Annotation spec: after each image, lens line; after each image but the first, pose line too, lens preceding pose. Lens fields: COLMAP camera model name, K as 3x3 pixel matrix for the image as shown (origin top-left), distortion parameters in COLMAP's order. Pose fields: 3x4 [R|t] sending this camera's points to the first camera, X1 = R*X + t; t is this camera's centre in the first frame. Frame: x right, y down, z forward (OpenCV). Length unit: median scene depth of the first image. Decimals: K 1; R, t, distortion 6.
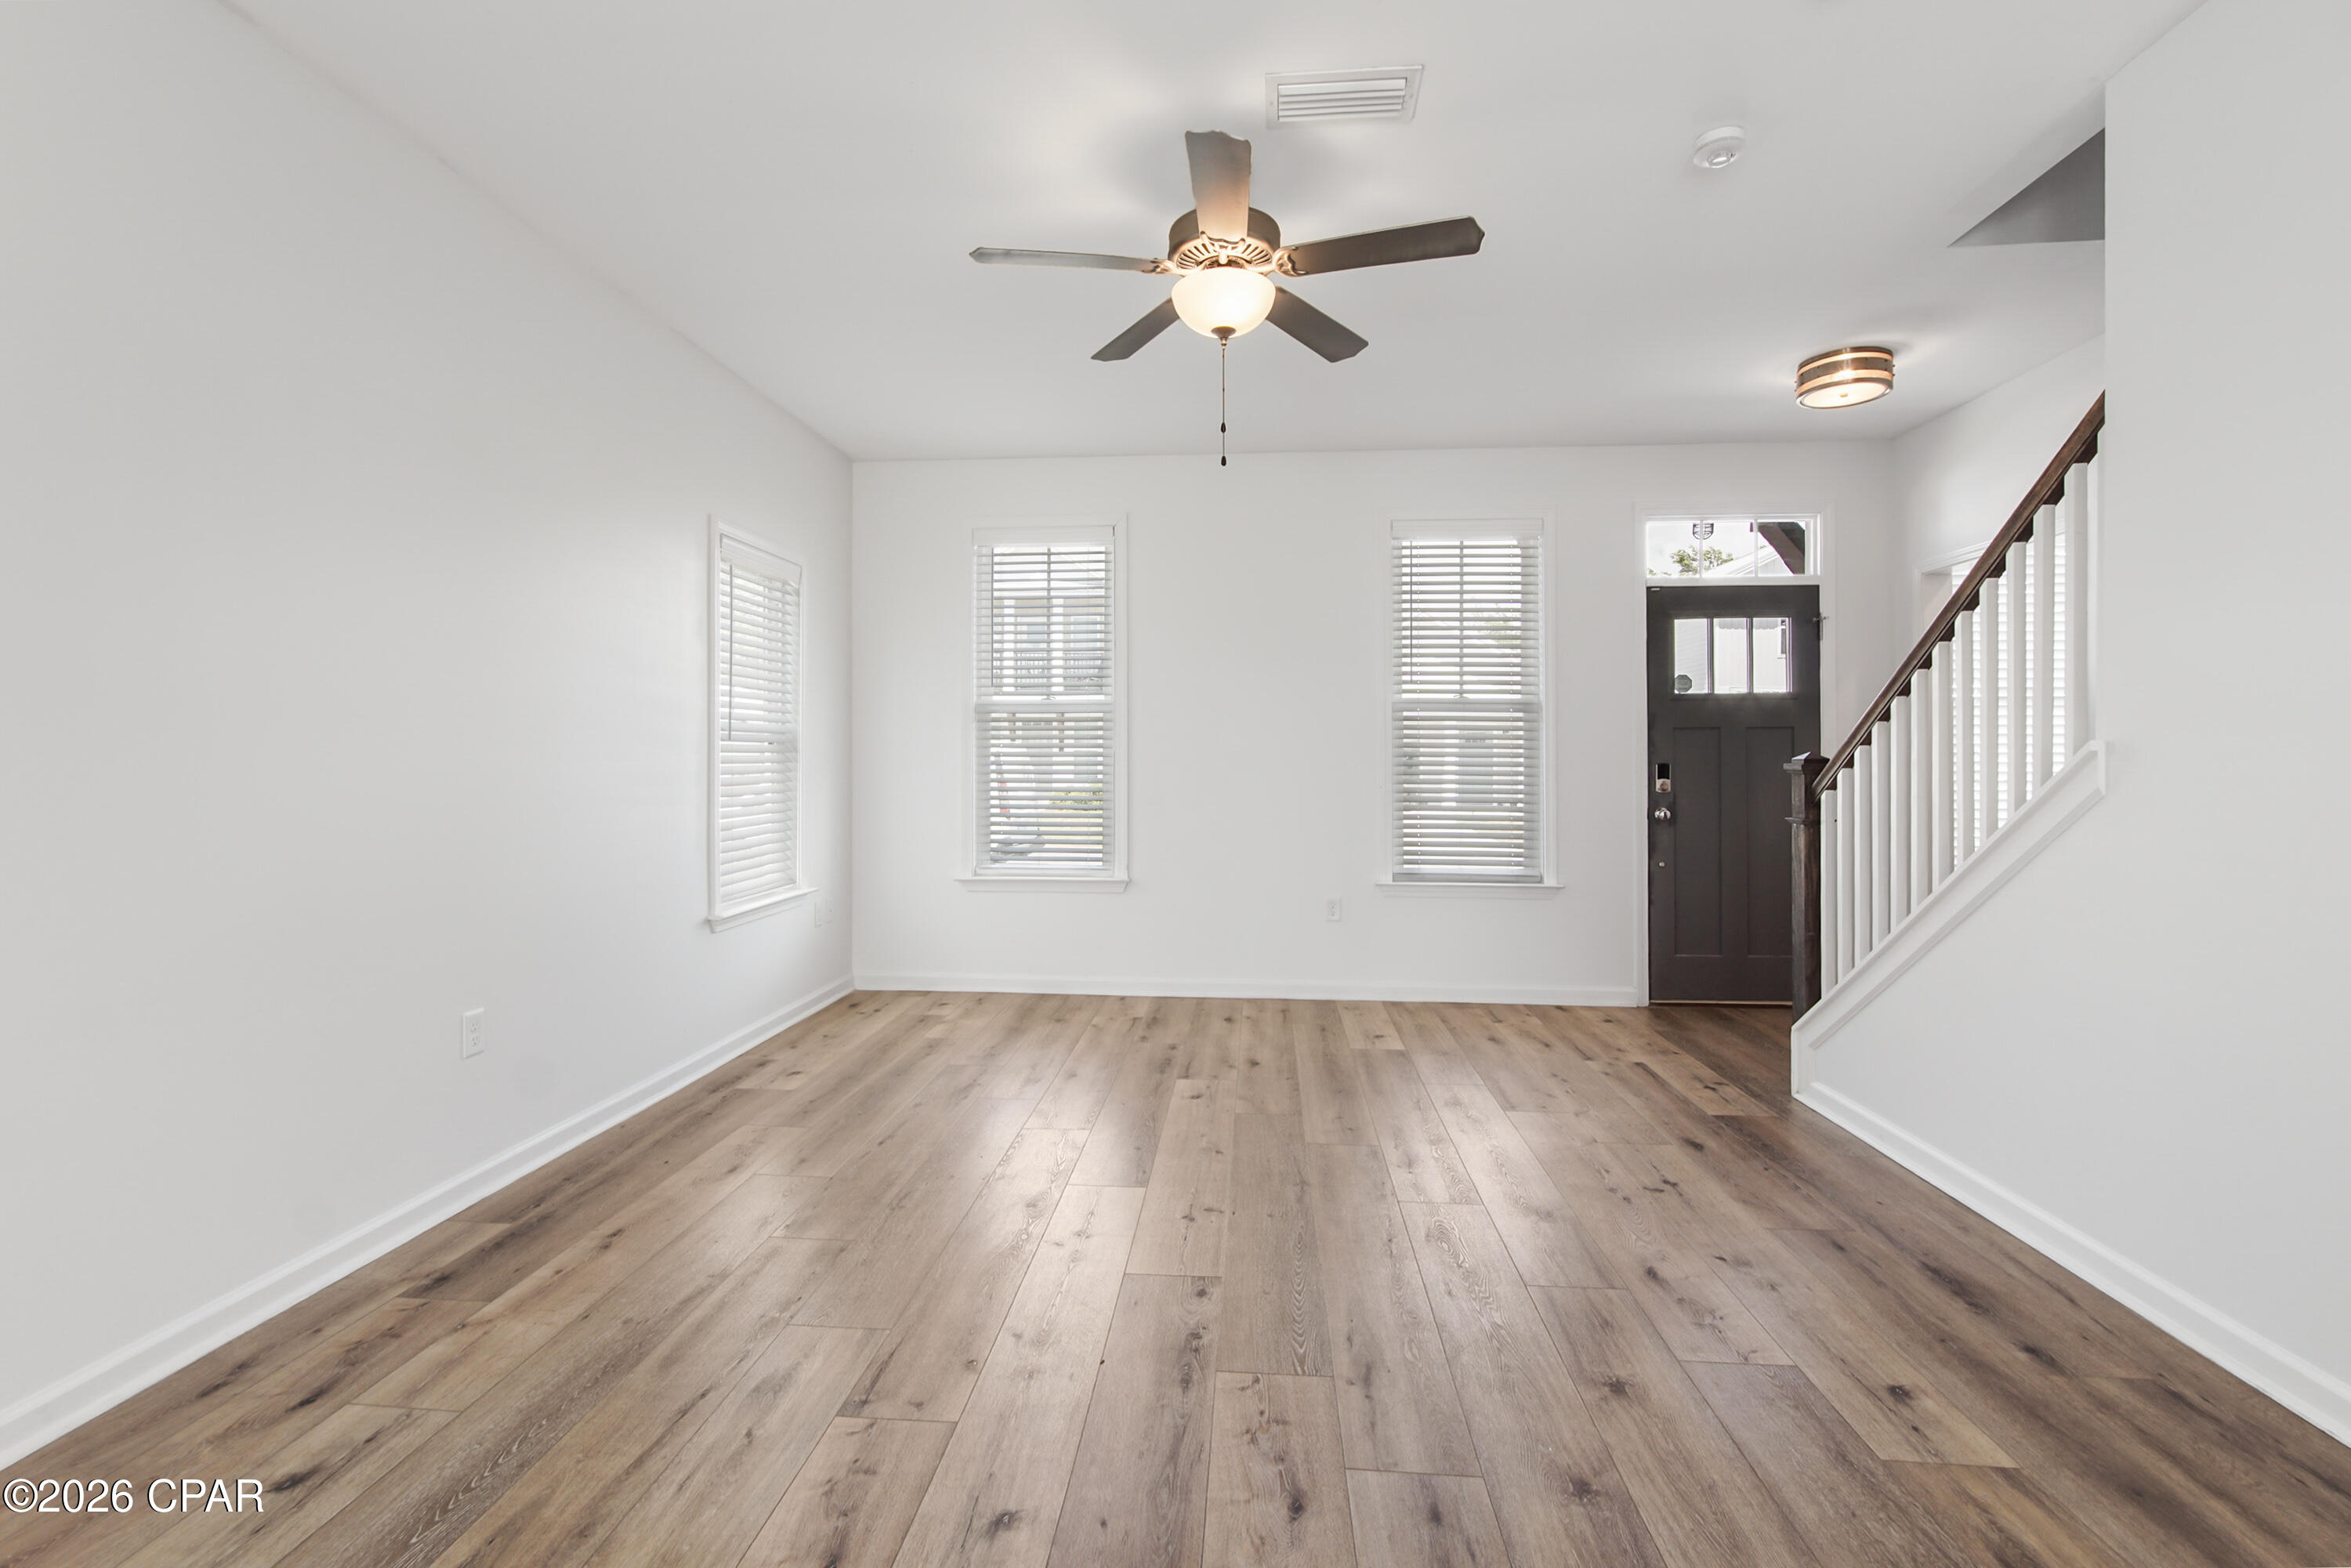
lens RADIAL K [[1072.3, 0, 1166.1], [0, 1072.3, 756.0], [0, 0, 1]] dist [-0.005566, 0.000170]
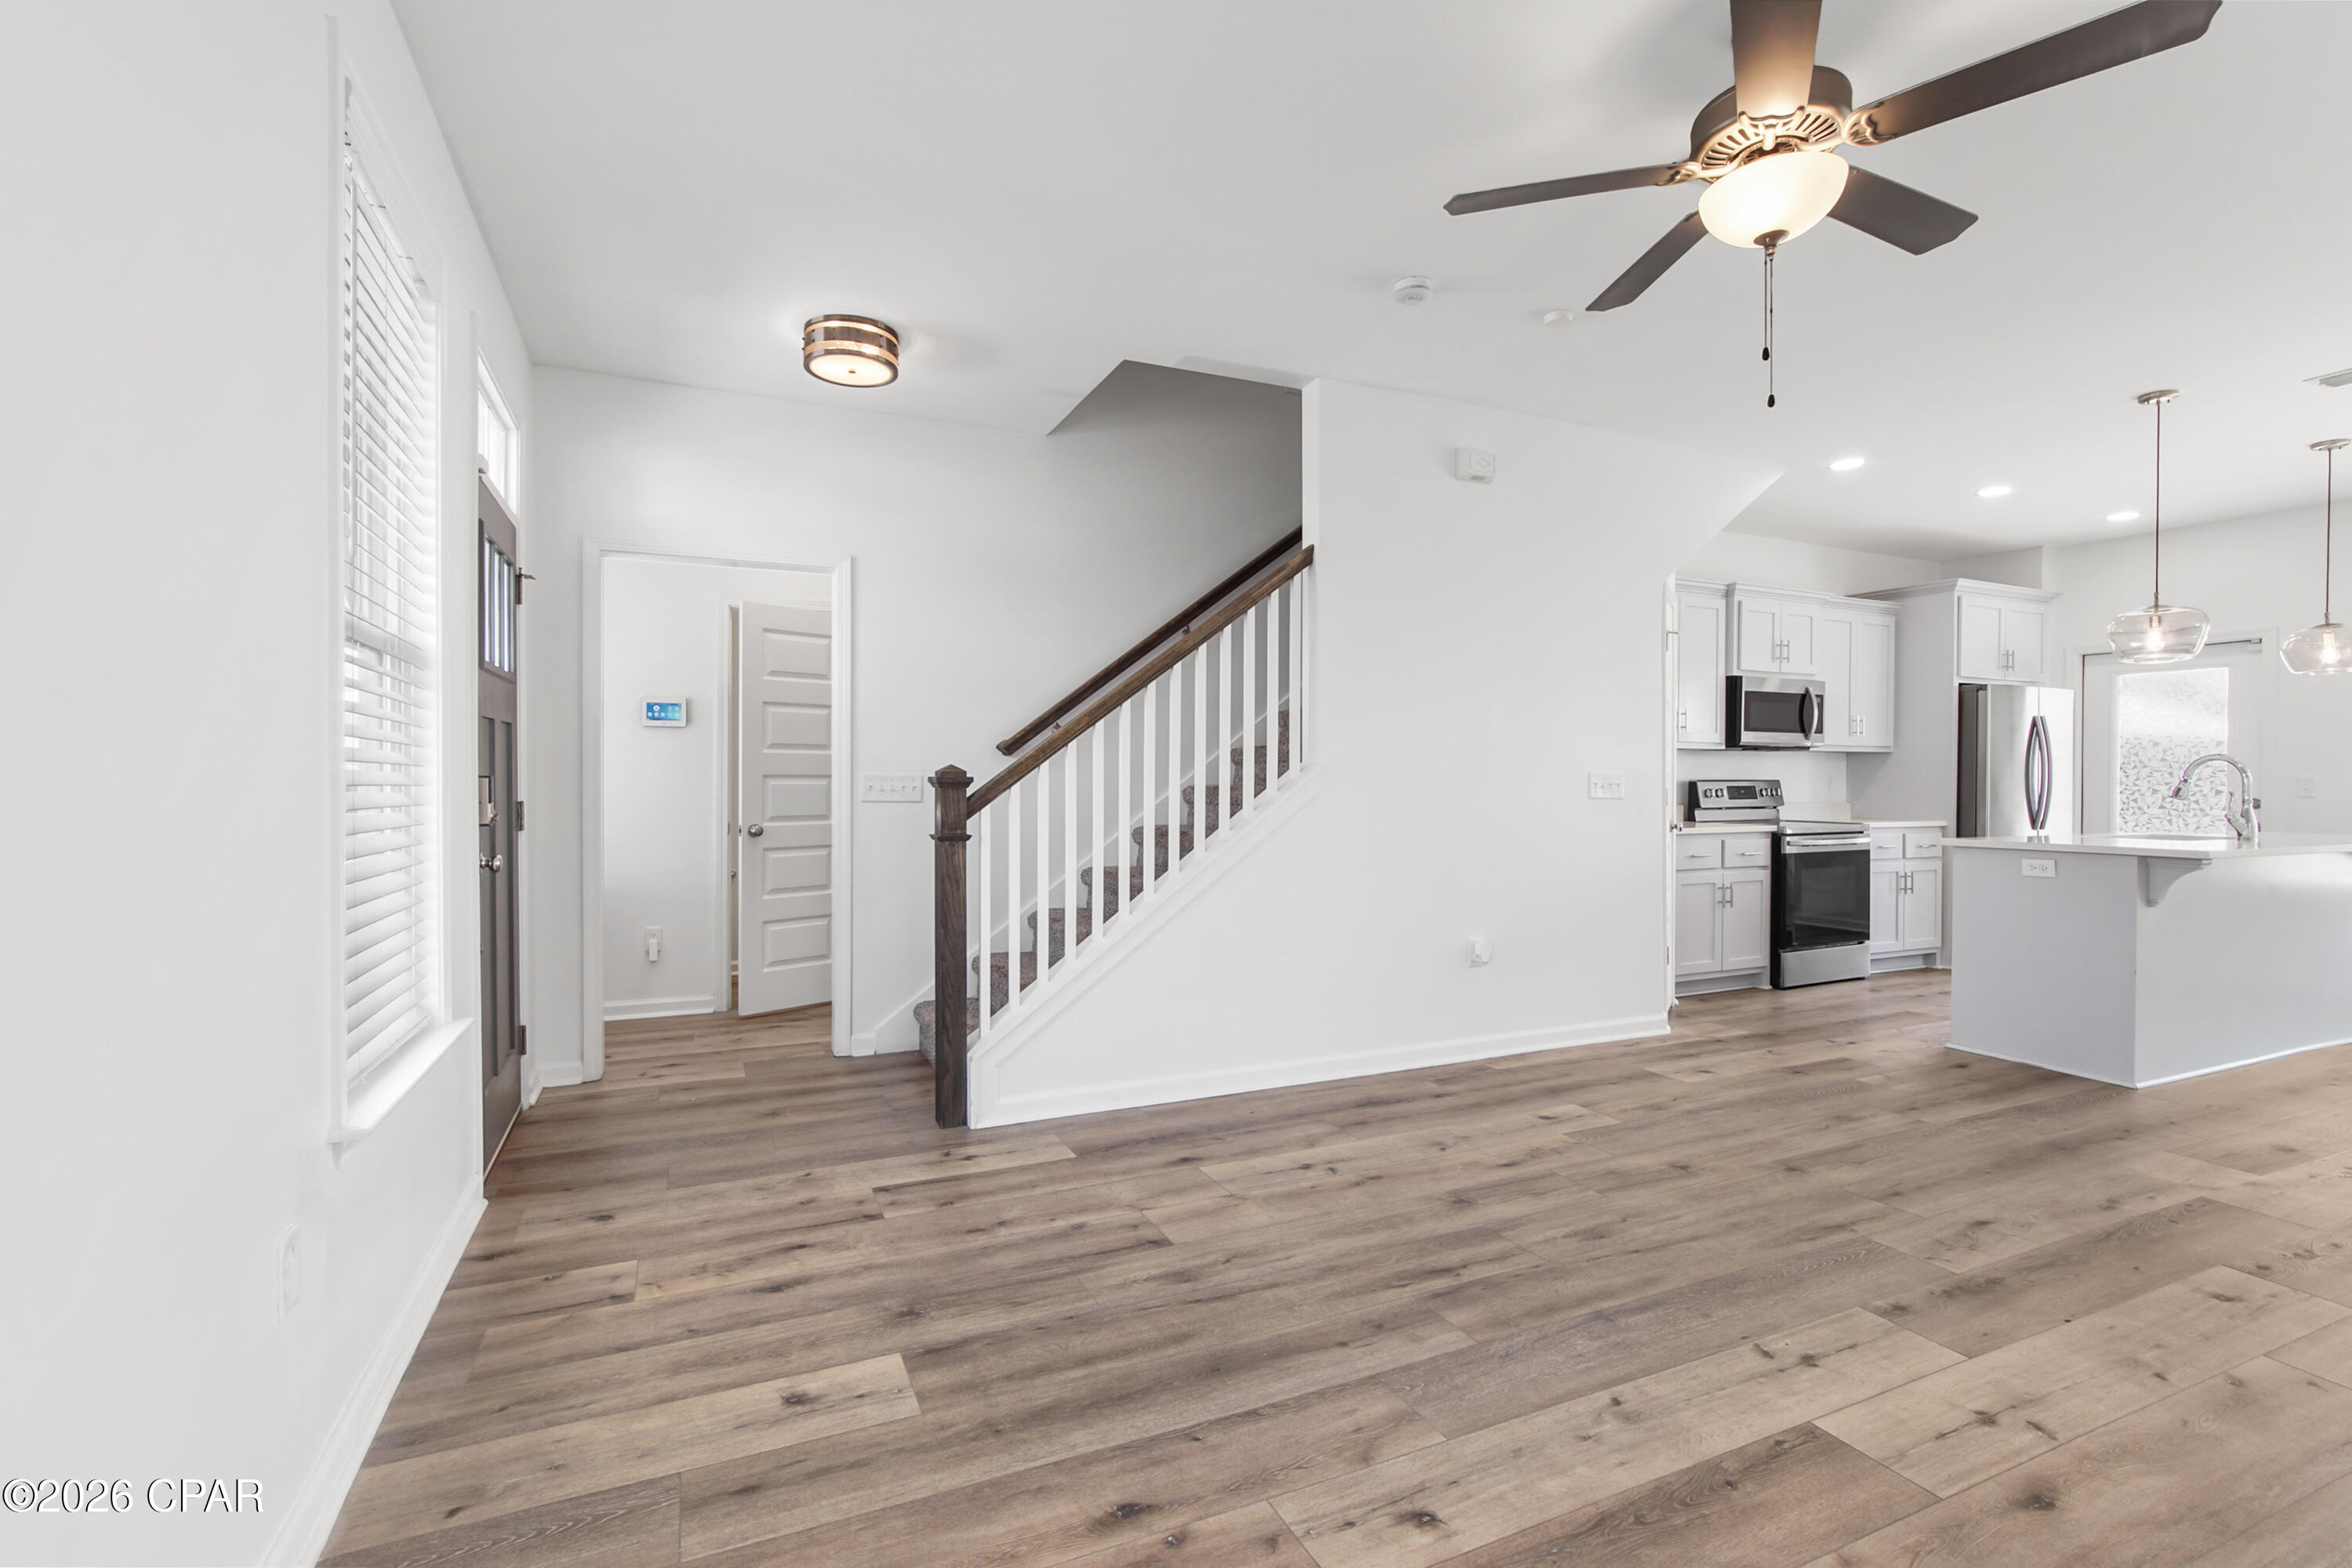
lens RADIAL K [[1056.0, 0, 1160.4], [0, 1056.0, 786.3], [0, 0, 1]] dist [-0.014737, 0.008458]
pose [[-0.492279, -0.011557, 0.870361, -0.297349], [-0.007377, 0.999931, 0.009105, 0.006274], [-0.870406, -0.001939, -0.492330, 1.309381]]
